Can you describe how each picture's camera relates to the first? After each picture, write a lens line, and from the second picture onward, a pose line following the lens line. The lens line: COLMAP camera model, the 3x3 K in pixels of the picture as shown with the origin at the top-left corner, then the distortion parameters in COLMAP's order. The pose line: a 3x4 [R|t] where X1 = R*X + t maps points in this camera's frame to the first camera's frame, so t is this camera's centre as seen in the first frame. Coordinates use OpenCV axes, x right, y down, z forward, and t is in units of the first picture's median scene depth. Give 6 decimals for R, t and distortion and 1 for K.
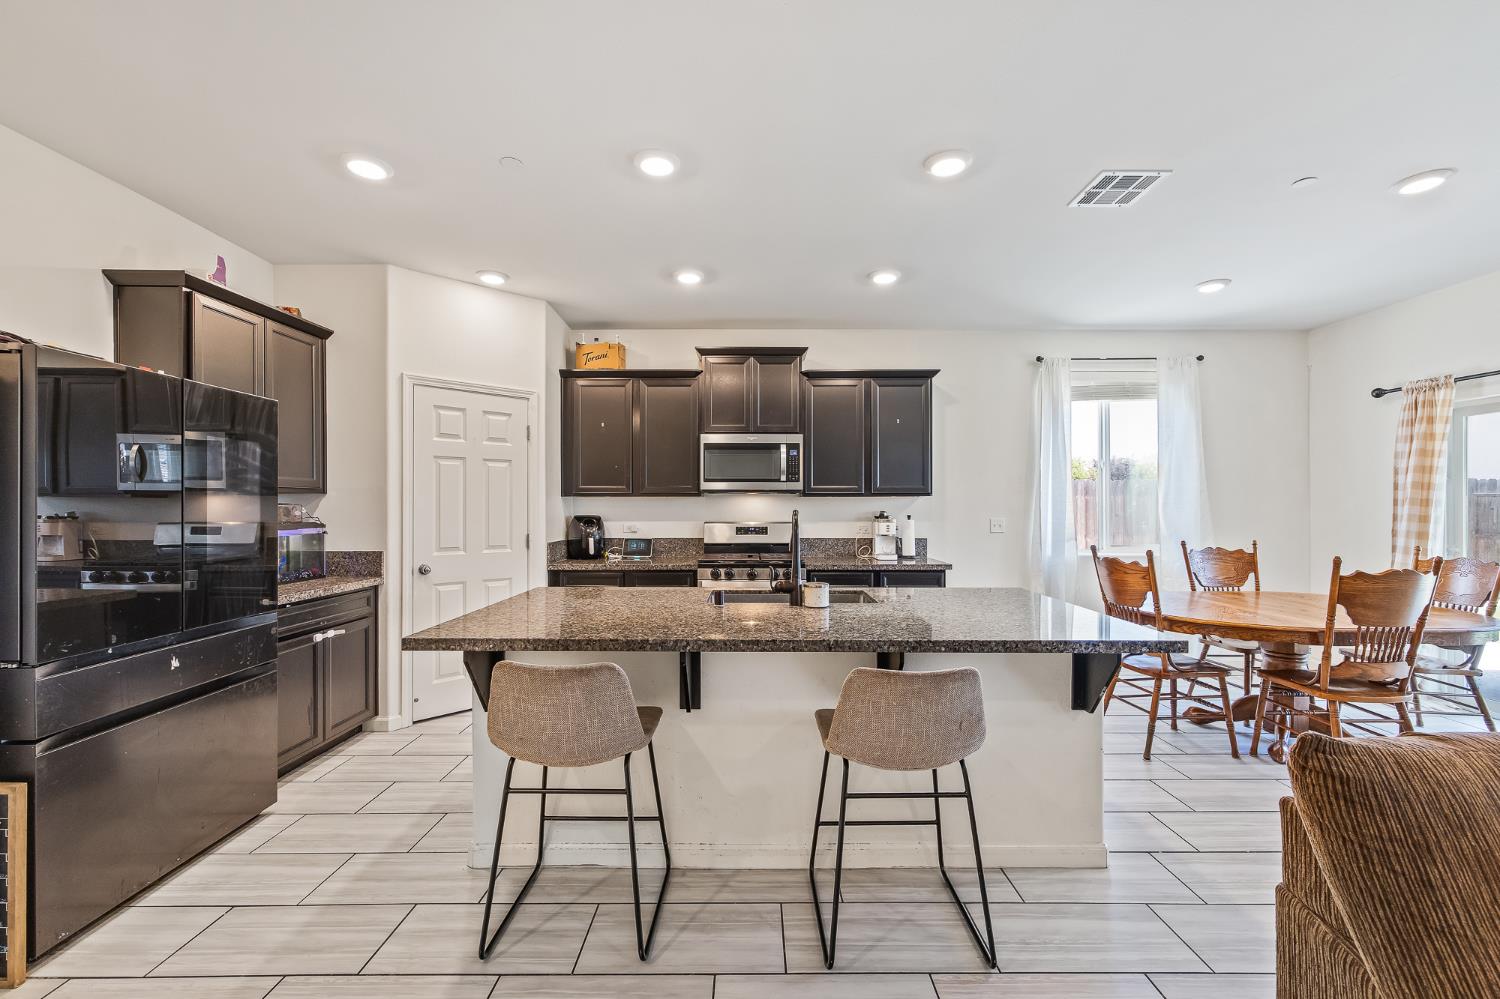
lens RADIAL K [[608.1, 0, 753.4], [0, 608.1, 505.5], [0, 0, 1]] dist [0.000859, 0.000110]
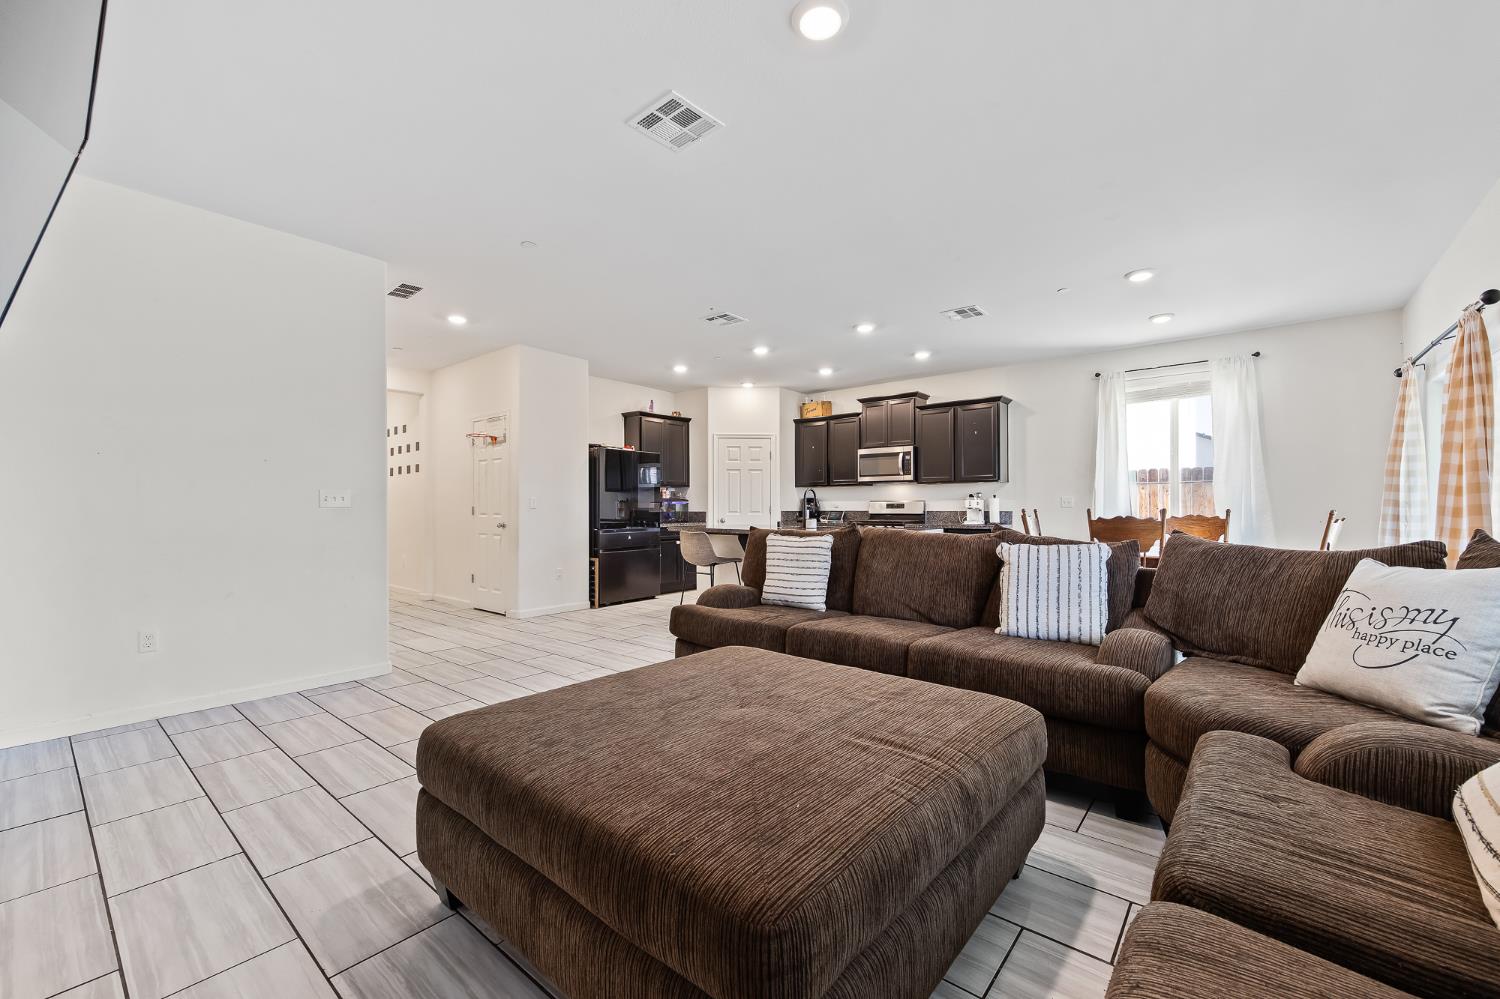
lens RADIAL K [[608.1, 0, 749.0], [0, 608.1, 492.8], [0, 0, 1]] dist [0.000859, 0.000110]
pose [[0.768219, -0.017367, -0.639951, 0.781375], [0.002568, 0.999707, -0.024048, 0.047009], [0.640182, 0.016831, 0.768039, -0.527296]]
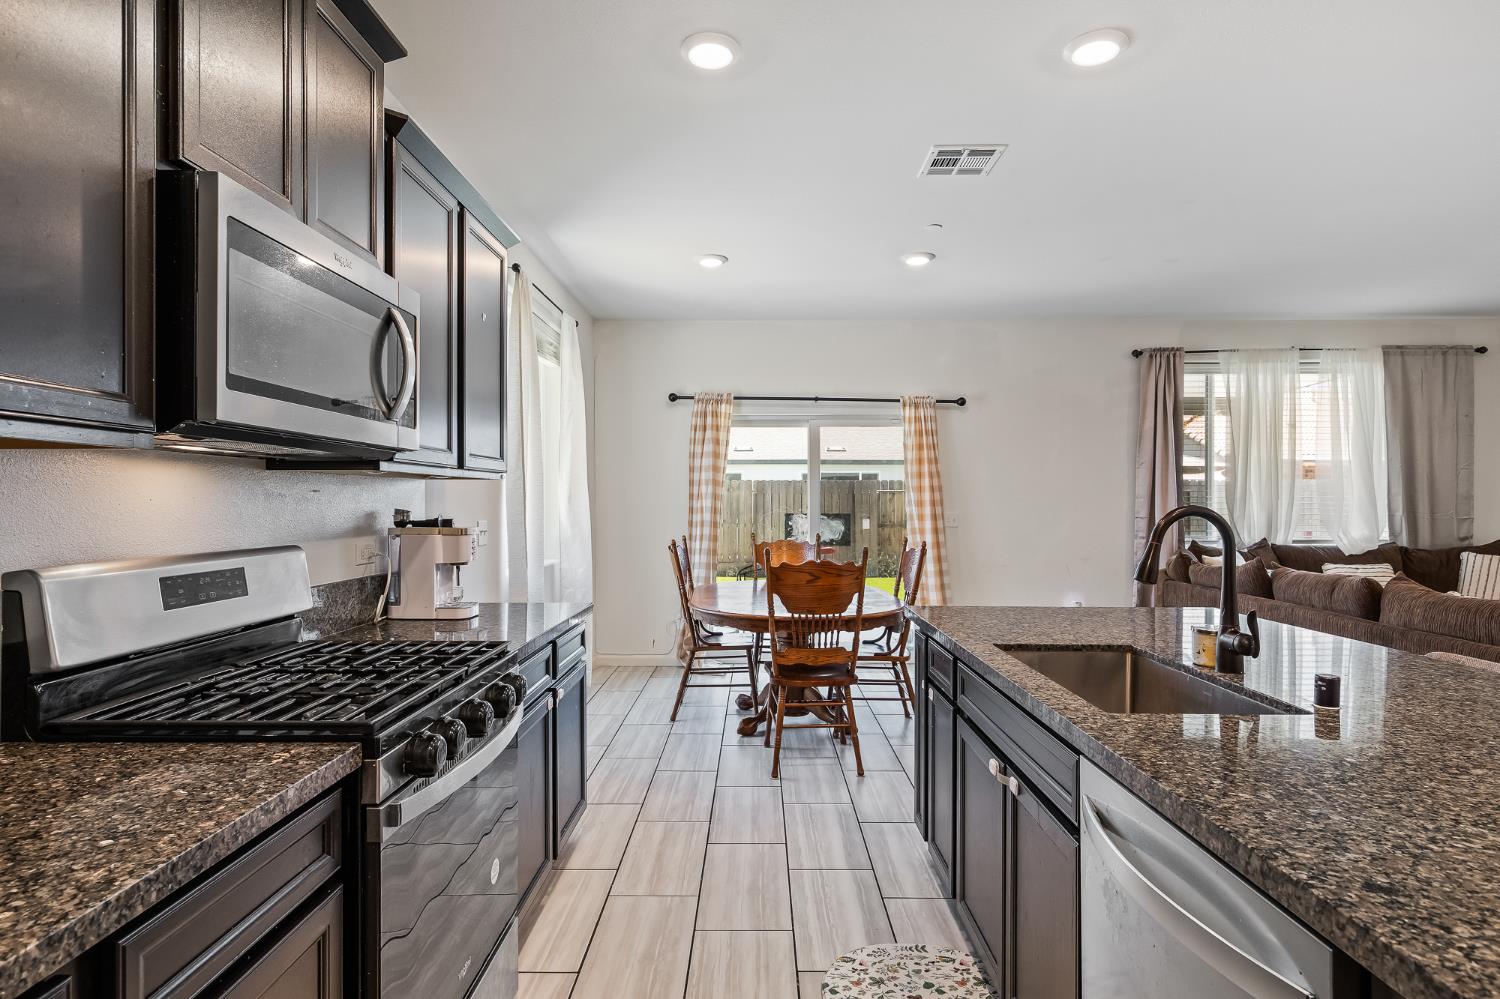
lens RADIAL K [[793.5, 0, 759.2], [0, 793.5, 500.5], [0, 0, 1]] dist [0.000659, 0.000146]
pose [[-0.003781, 0.003030, 0.999988, -0.379625], [0.000427, 0.999995, -0.003028, 0.004244], [-0.999993, 0.000415, -0.003782, 0.804817]]
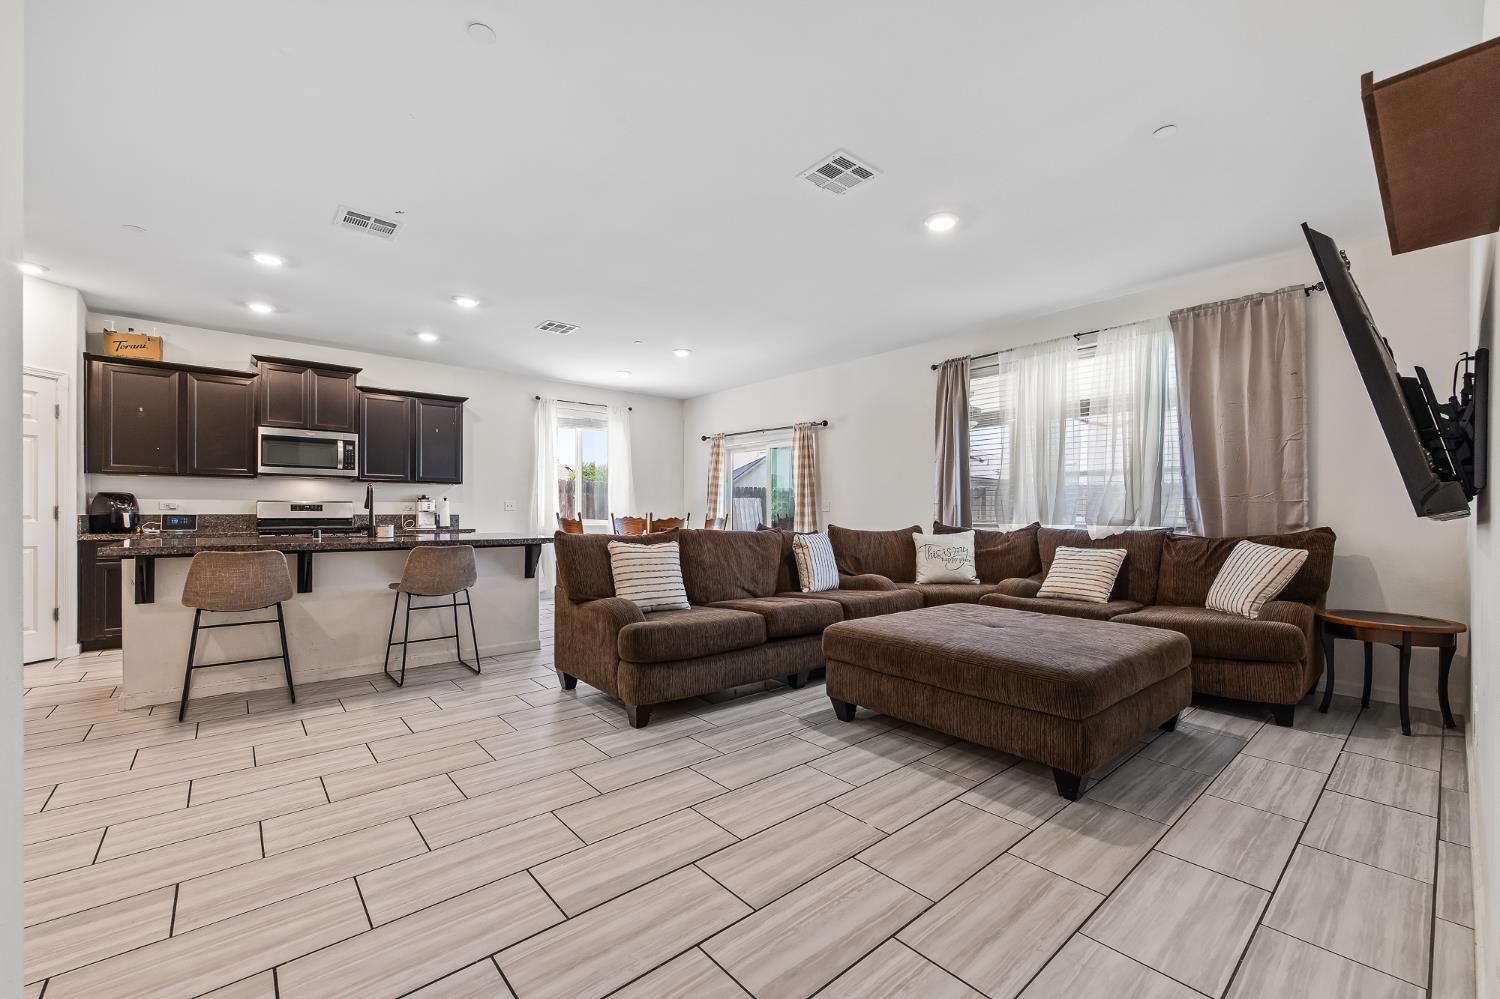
lens RADIAL K [[608.1, 0, 753.9], [0, 608.1, 513.2], [0, 0, 1]] dist [0.000859, 0.000110]
pose [[0.756133, 0.000587, 0.654418, -0.132444], [-0.003838, 0.999986, 0.003538, 0.046737], [-0.654407, -0.005186, 0.756125, -0.563503]]
